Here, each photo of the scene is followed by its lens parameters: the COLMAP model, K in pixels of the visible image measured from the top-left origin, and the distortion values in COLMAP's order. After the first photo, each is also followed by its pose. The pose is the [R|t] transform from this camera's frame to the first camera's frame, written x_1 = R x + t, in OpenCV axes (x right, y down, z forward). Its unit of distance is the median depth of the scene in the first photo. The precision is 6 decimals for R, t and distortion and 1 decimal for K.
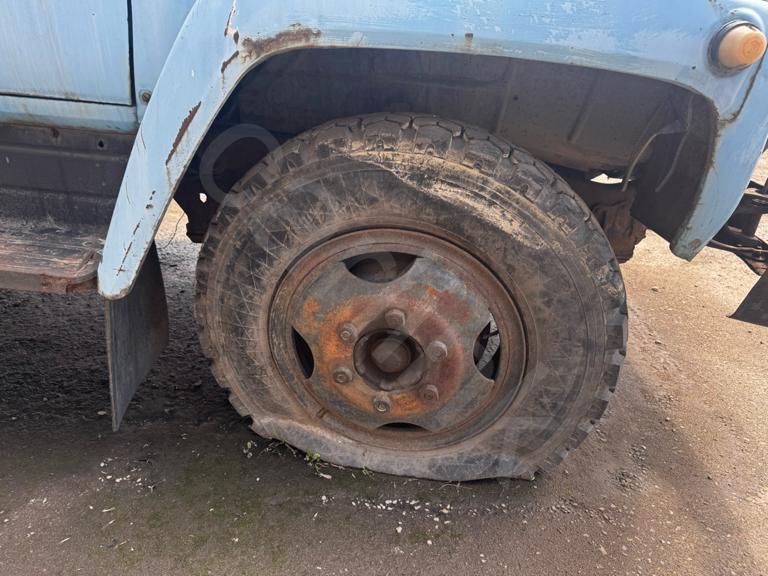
lens RADIAL K [[556.0, 0, 384.0], [0, 556.0, 288.0], [0, 0, 1]] dist [0.114560, -0.185436]
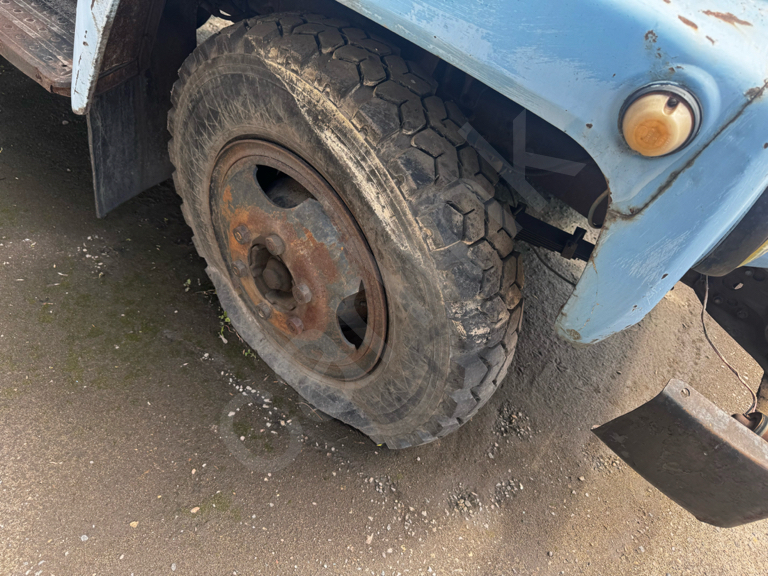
lens RADIAL K [[549.9, 0, 379.4], [0, 549.9, 294.8], [0, 0, 1]] dist [0.209879, -0.441474]
pose [[0.827682, 0.481782, -0.287799, 0.533481], [-0.381083, 0.858970, 0.341975, -0.293694], [0.411968, -0.173371, 0.894553, 0.199595]]
